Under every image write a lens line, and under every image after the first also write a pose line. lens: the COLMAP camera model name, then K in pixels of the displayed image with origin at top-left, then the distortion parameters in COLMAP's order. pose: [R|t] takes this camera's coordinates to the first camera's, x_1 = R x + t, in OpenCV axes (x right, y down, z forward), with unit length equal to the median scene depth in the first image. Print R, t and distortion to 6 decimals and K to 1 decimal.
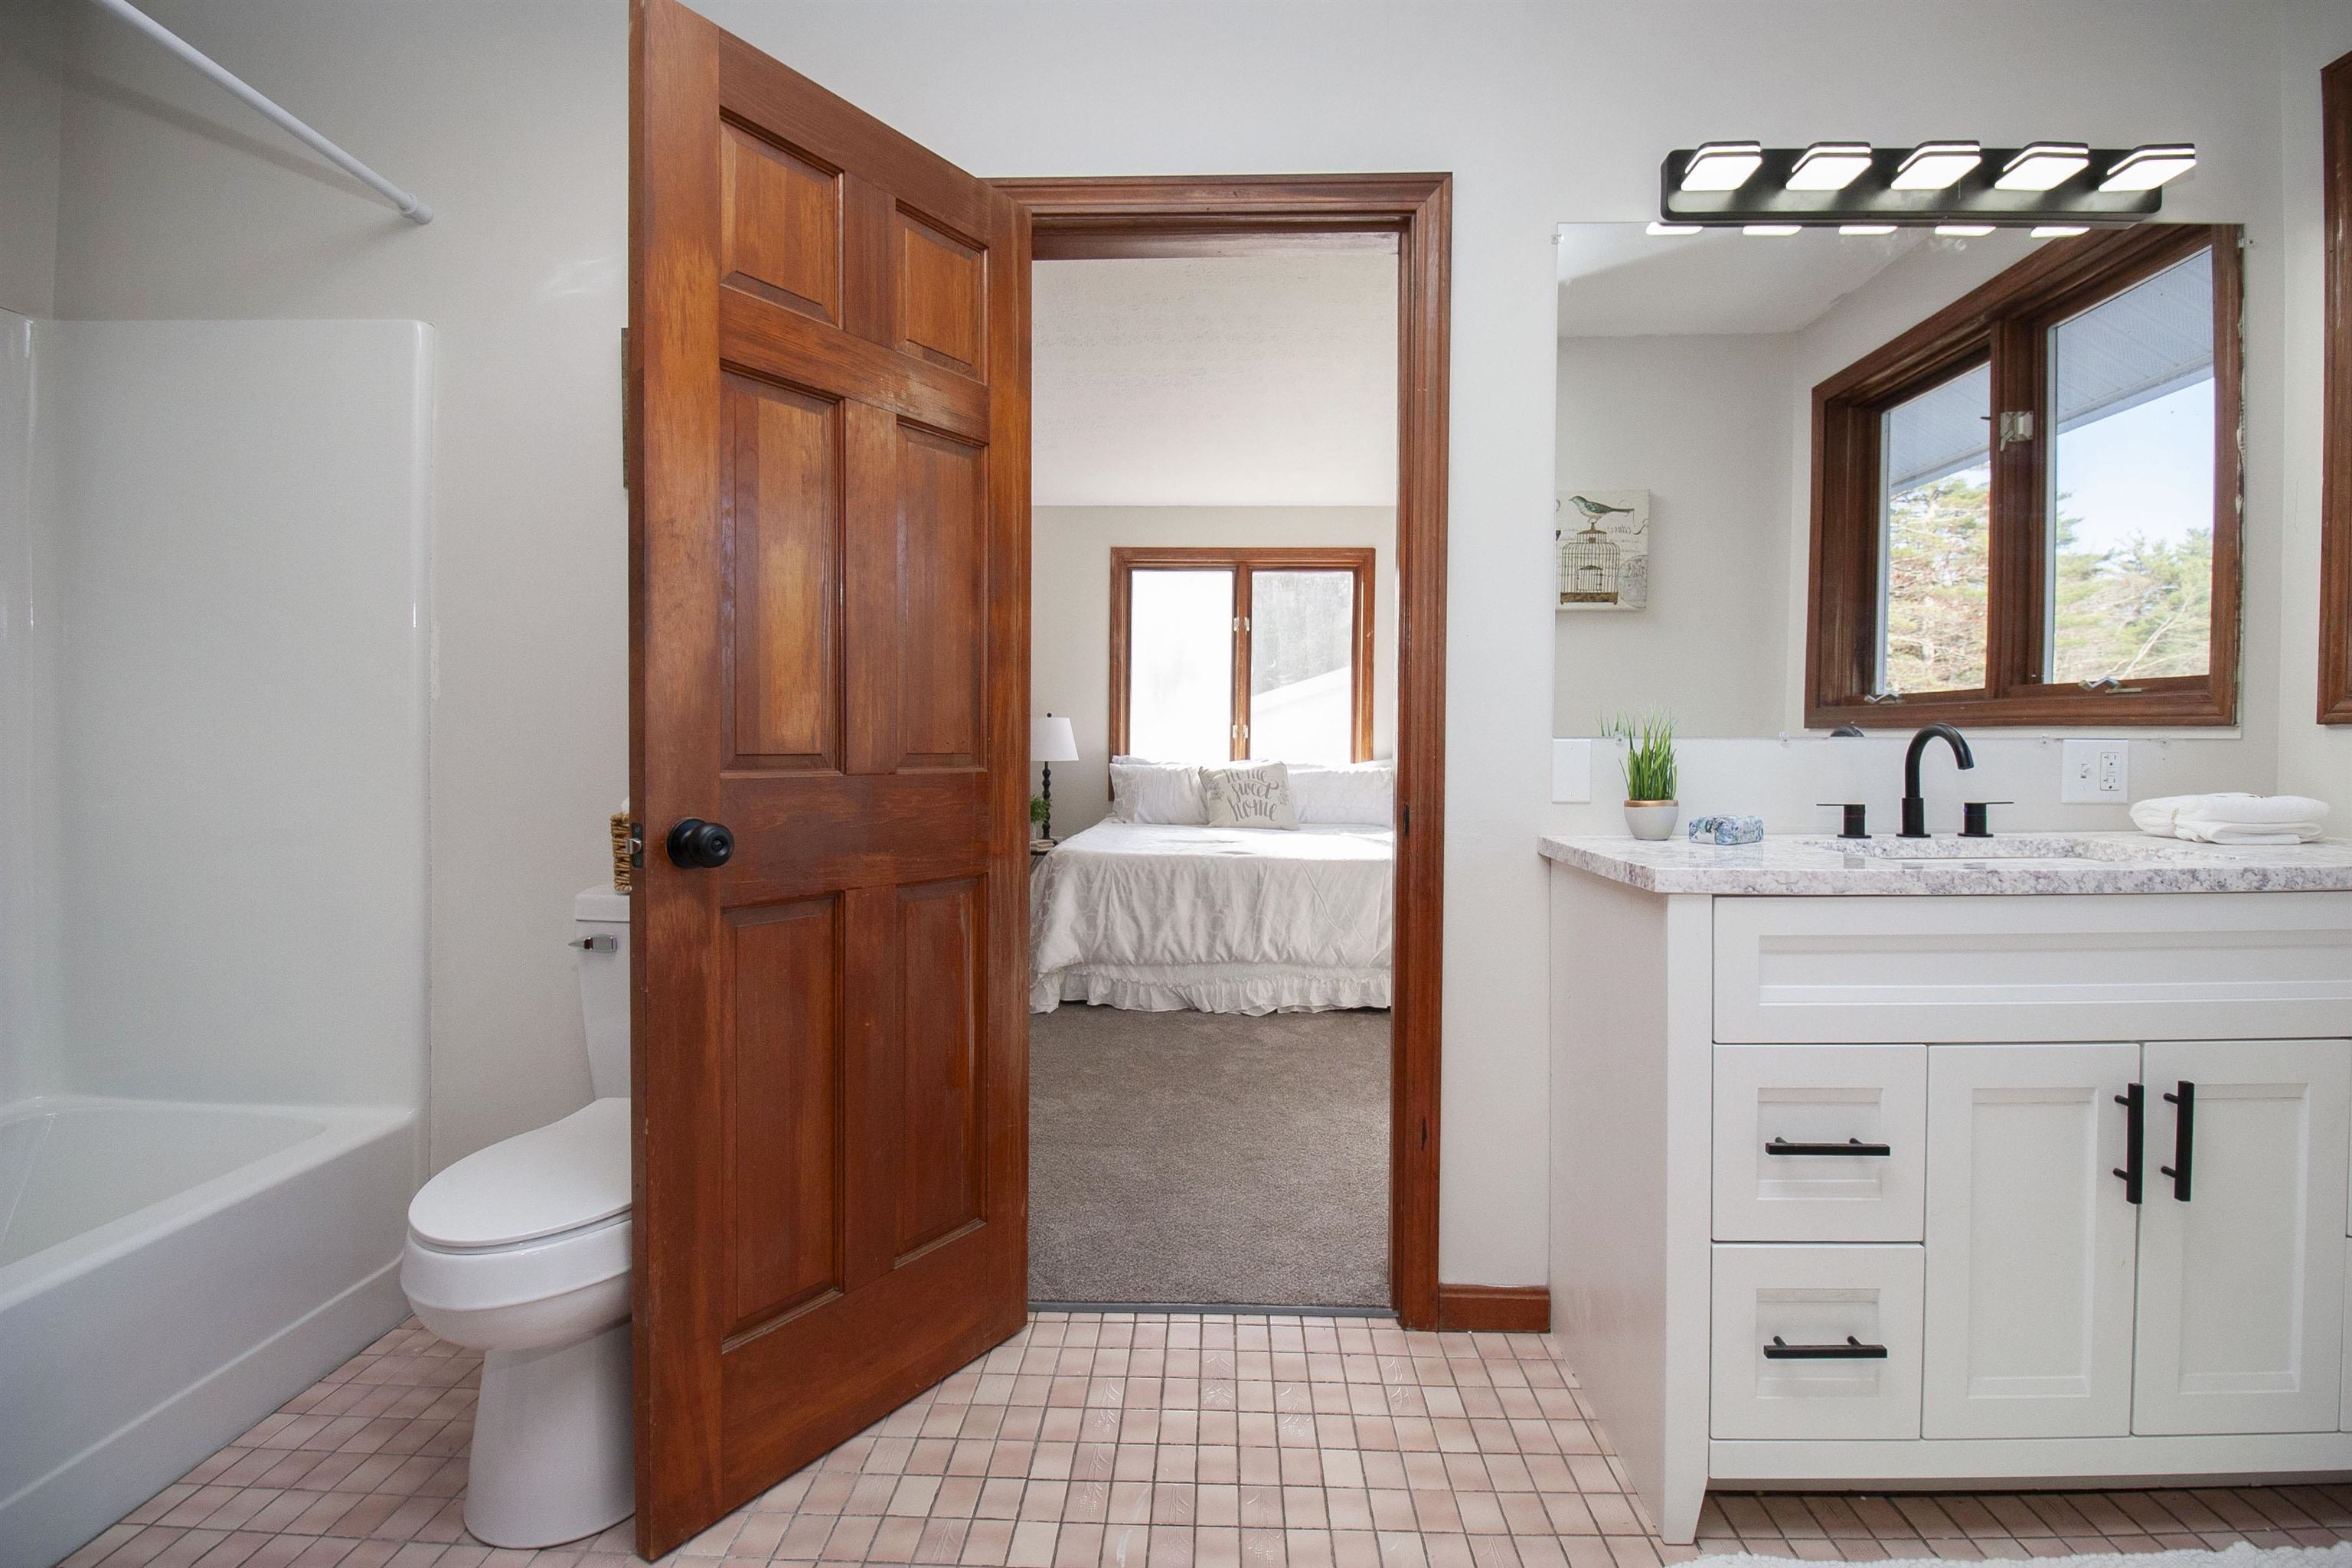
lens RADIAL K [[1128.8, 0, 1170.8], [0, 1128.8, 762.6], [0, 0, 1]] dist [-0.001074, -0.010432]
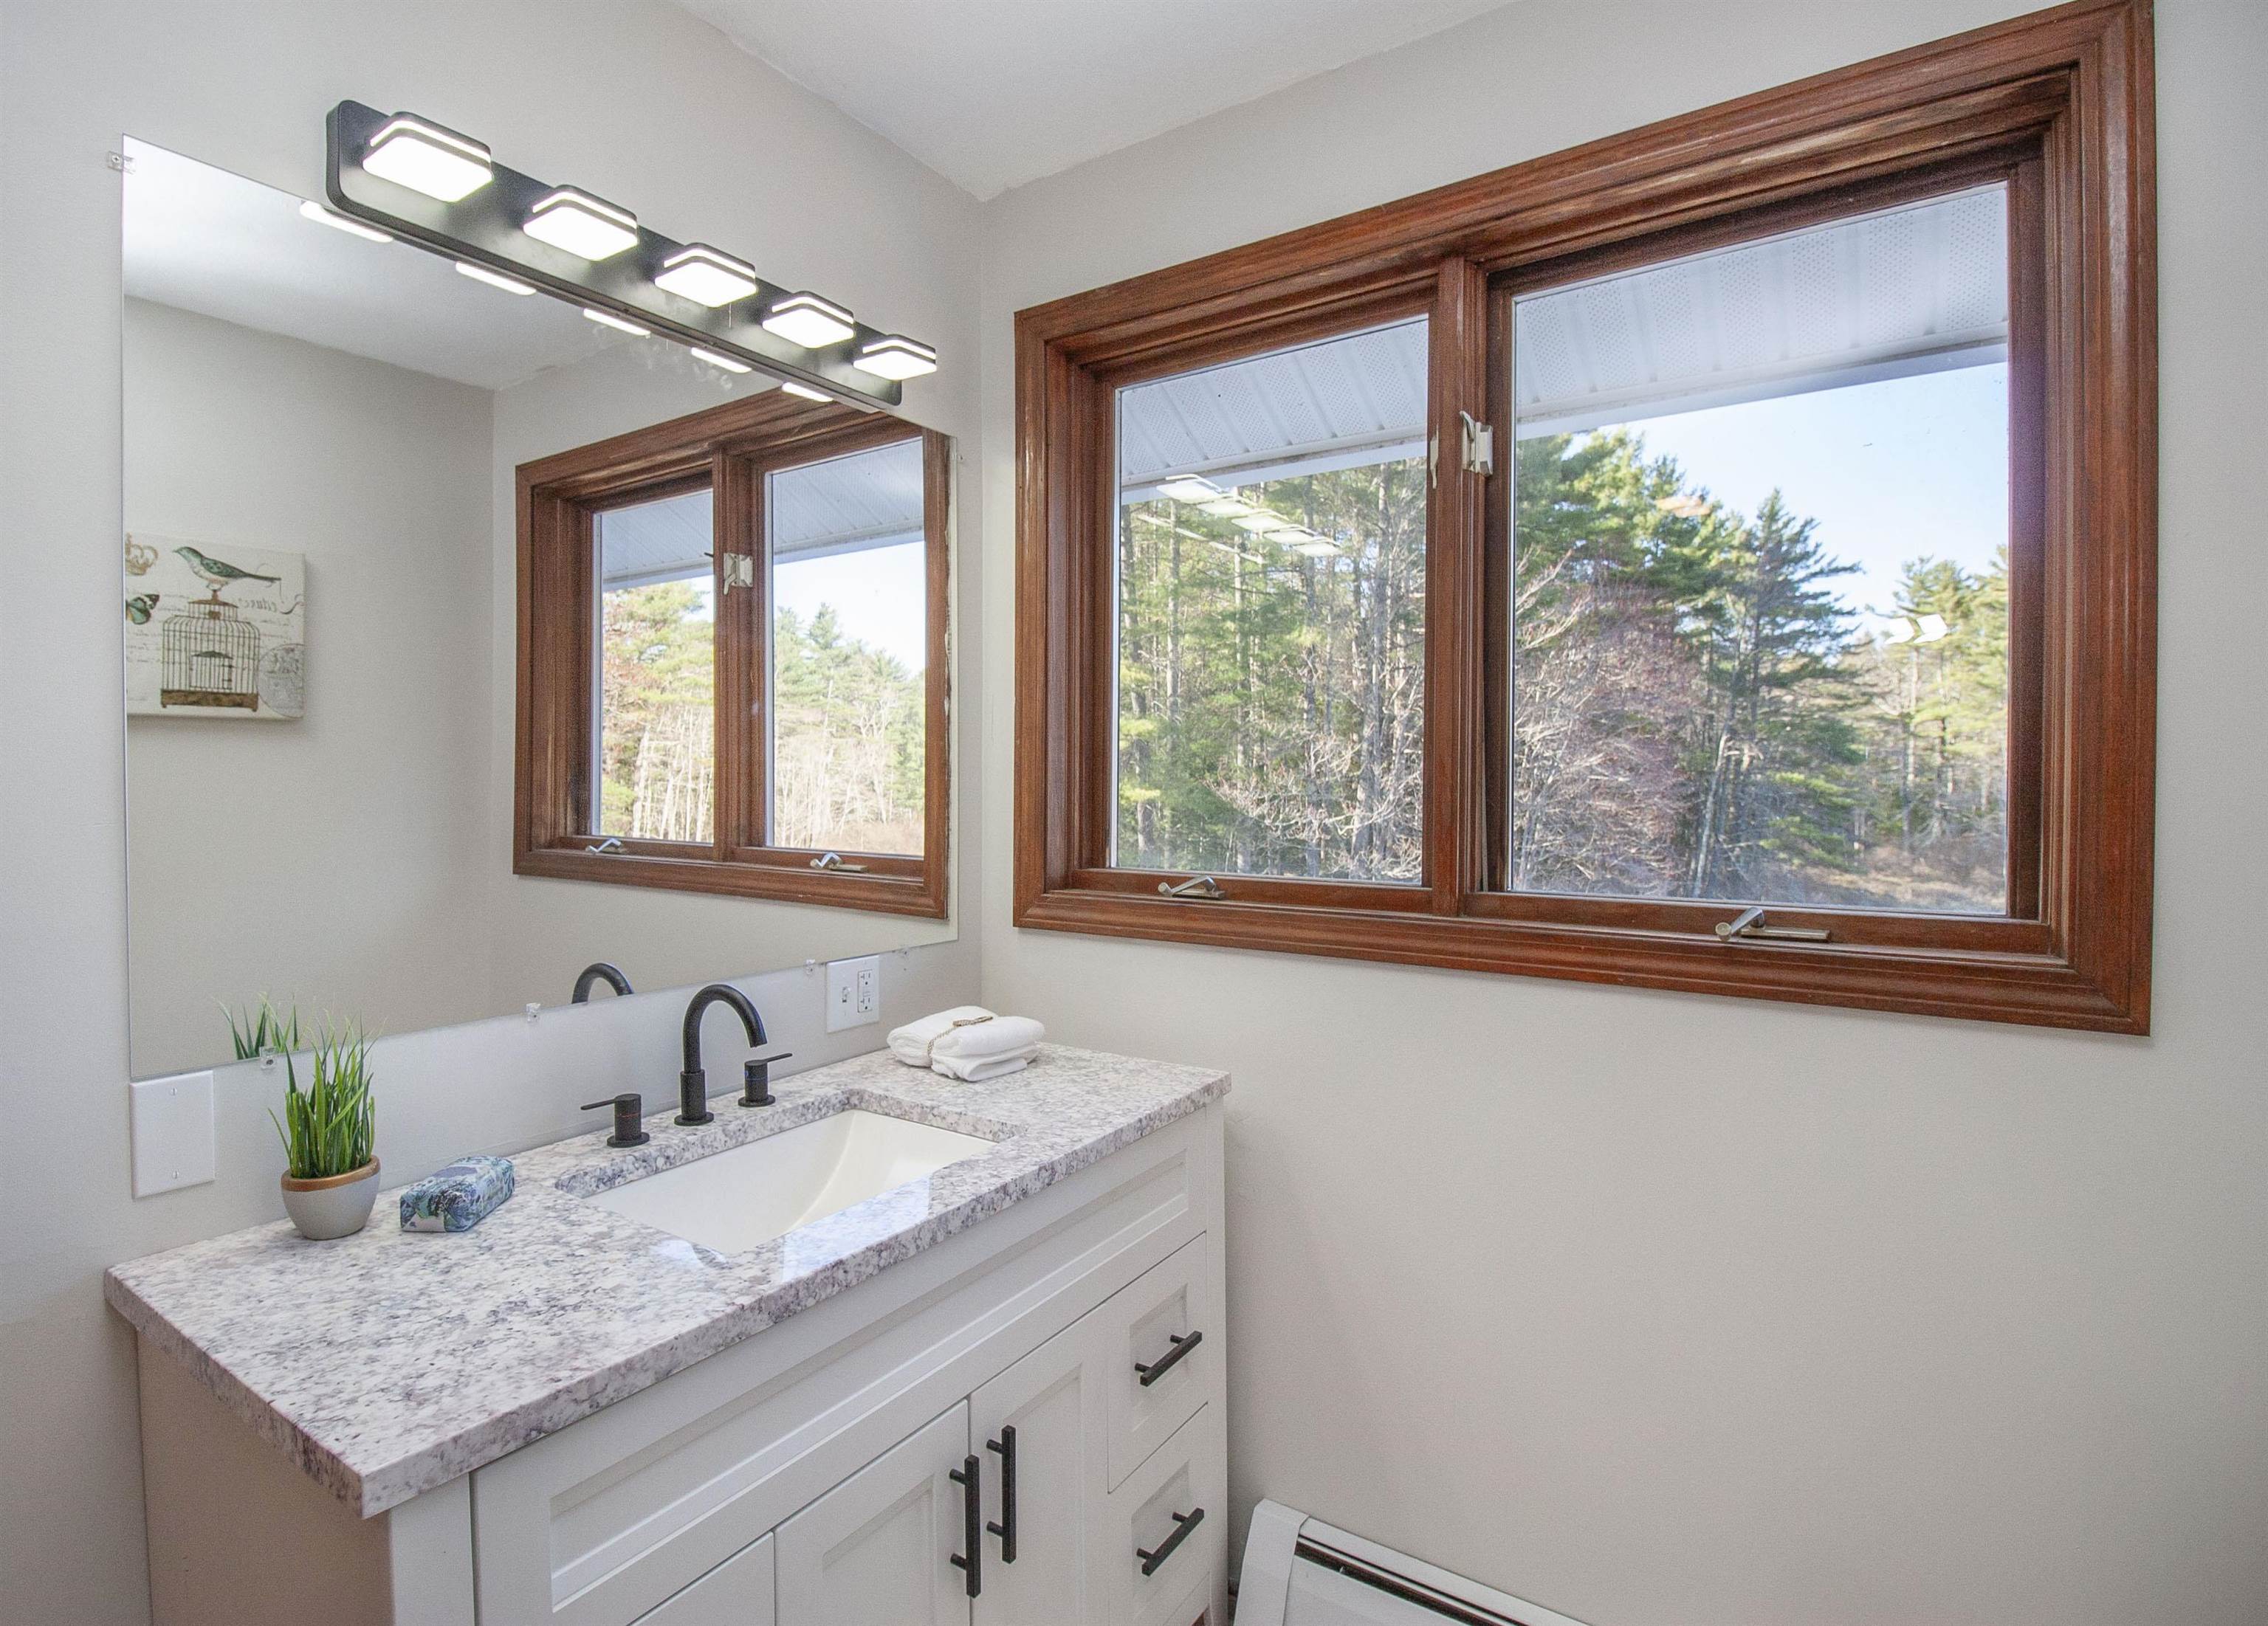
lens RADIAL K [[1156.7, 0, 1100.8], [0, 1156.7, 808.1], [0, 0, 1]] dist [-0.011627, -0.005611]
pose [[0.533993, -0.024676, 0.845129, 0.124045], [0.013892, 0.999695, 0.020412, -0.156718], [-0.845375, 0.000841, 0.534173, 0.305529]]
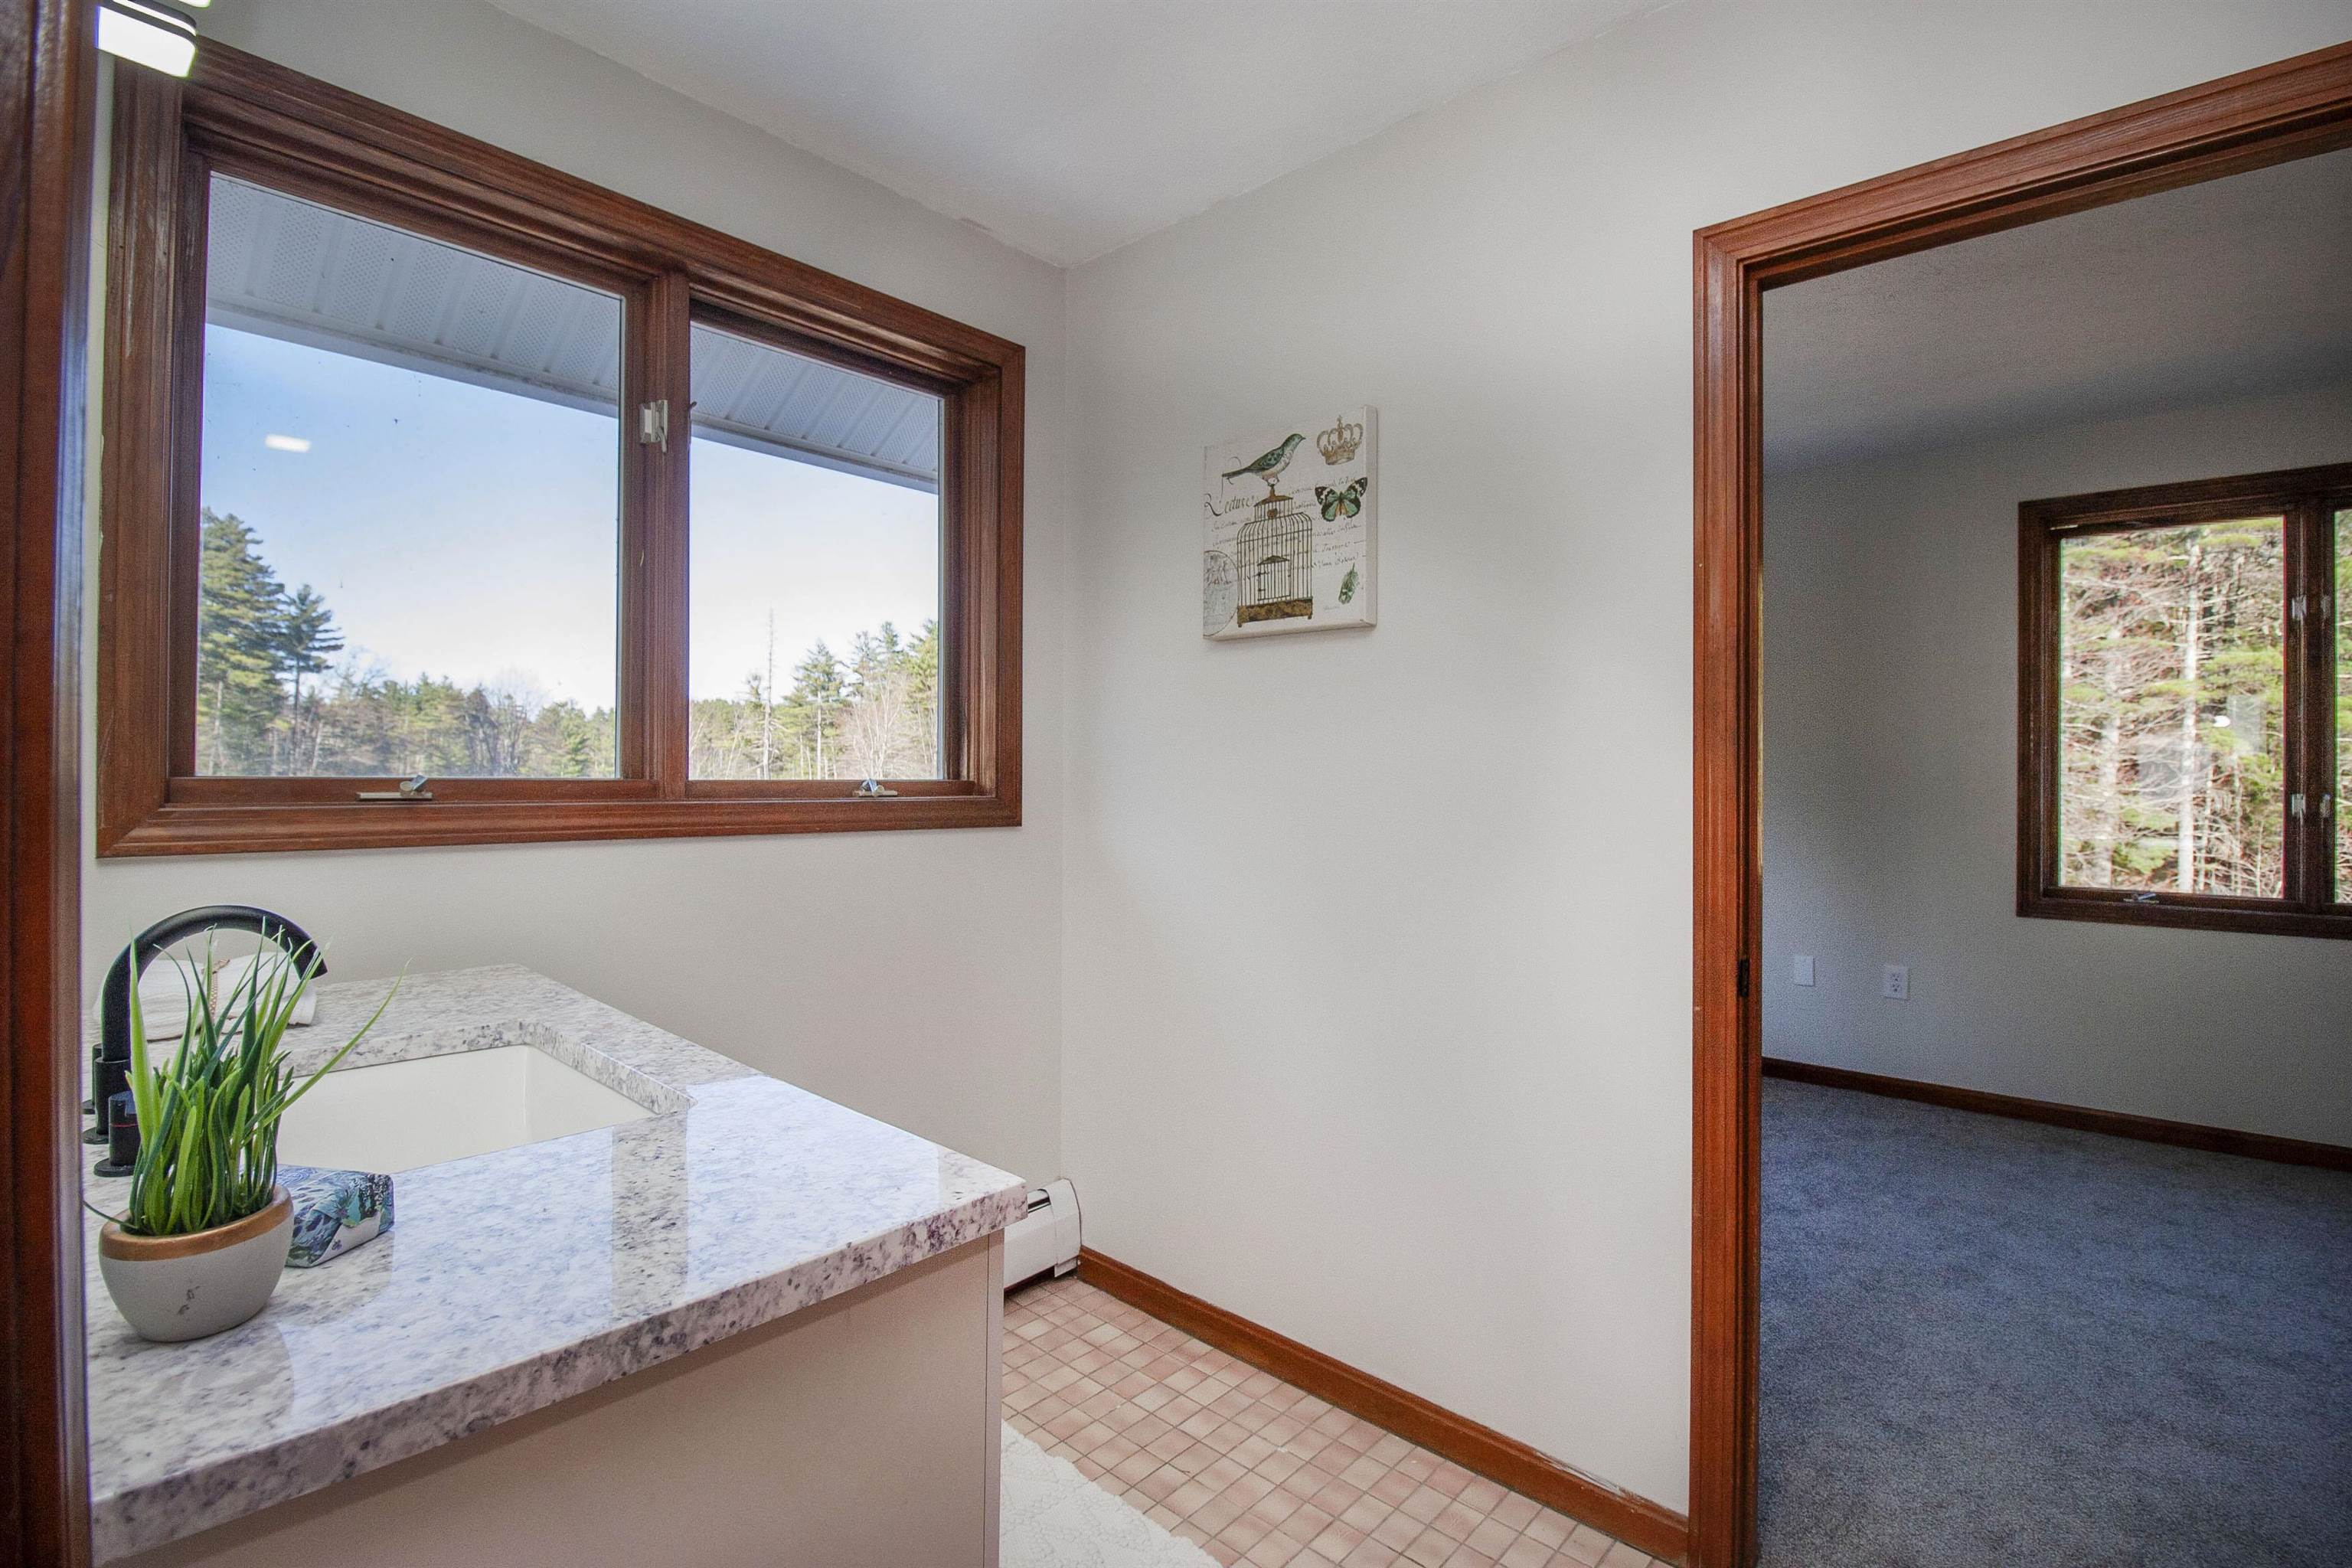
lens RADIAL K [[1082.6, 0, 1185.9], [0, 1082.6, 772.6], [0, 0, 1]] dist [-0.002756, -0.012394]
pose [[-0.783315, -0.009120, 0.621558, -0.001307], [-0.001648, 0.999919, 0.012594, -0.094548], [-0.621623, 0.008841, -0.783267, 1.013091]]
